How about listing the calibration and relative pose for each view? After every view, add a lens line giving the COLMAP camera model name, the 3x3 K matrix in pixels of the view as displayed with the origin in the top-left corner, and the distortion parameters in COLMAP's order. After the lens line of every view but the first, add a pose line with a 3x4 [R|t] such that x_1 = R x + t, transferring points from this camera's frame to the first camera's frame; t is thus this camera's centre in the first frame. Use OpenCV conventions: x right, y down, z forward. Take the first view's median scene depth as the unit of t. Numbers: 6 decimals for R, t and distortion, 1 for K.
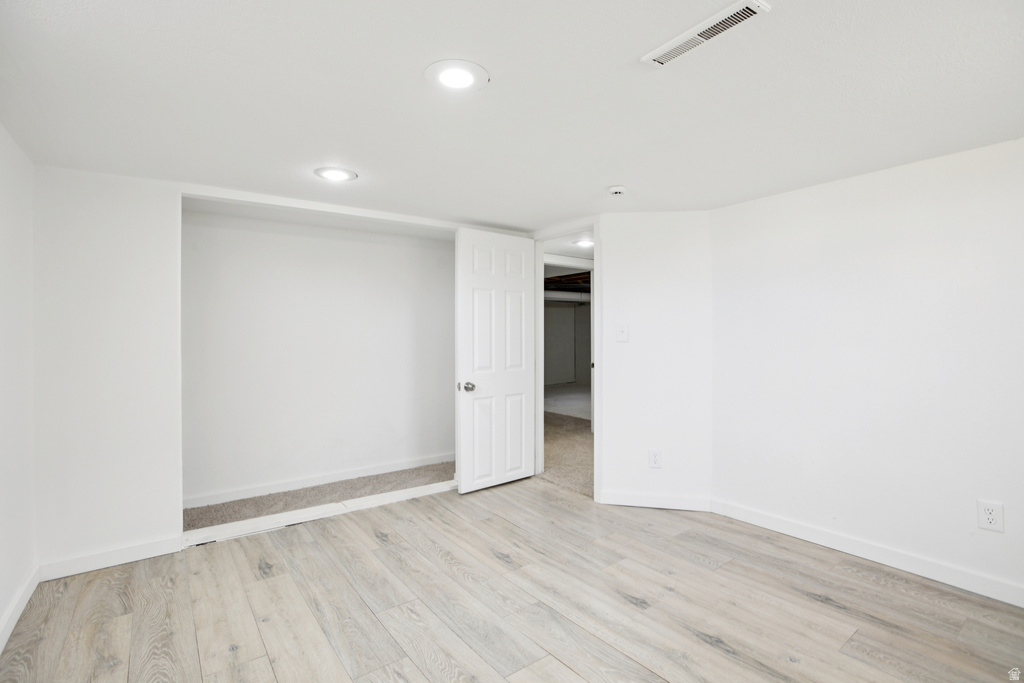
lens RADIAL K [[478.7, 0, 510.1], [0, 478.7, 330.3], [0, 0, 1]] dist [-0.057340, 0.018109]
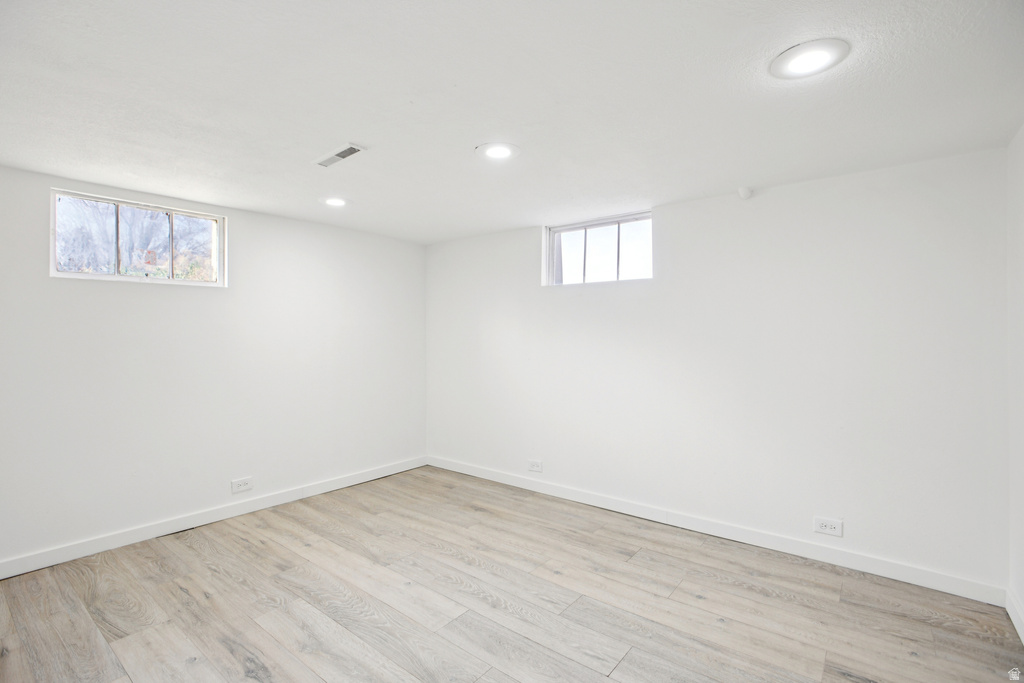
lens RADIAL K [[478.7, 0, 510.1], [0, 478.7, 330.3], [0, 0, 1]] dist [-0.057340, 0.018109]
pose [[-0.965226, 0.002095, -0.261410, 0.183723], [0.005851, 0.999891, -0.013589, 0.009309], [0.261353, -0.014646, -0.965132, 1.950232]]
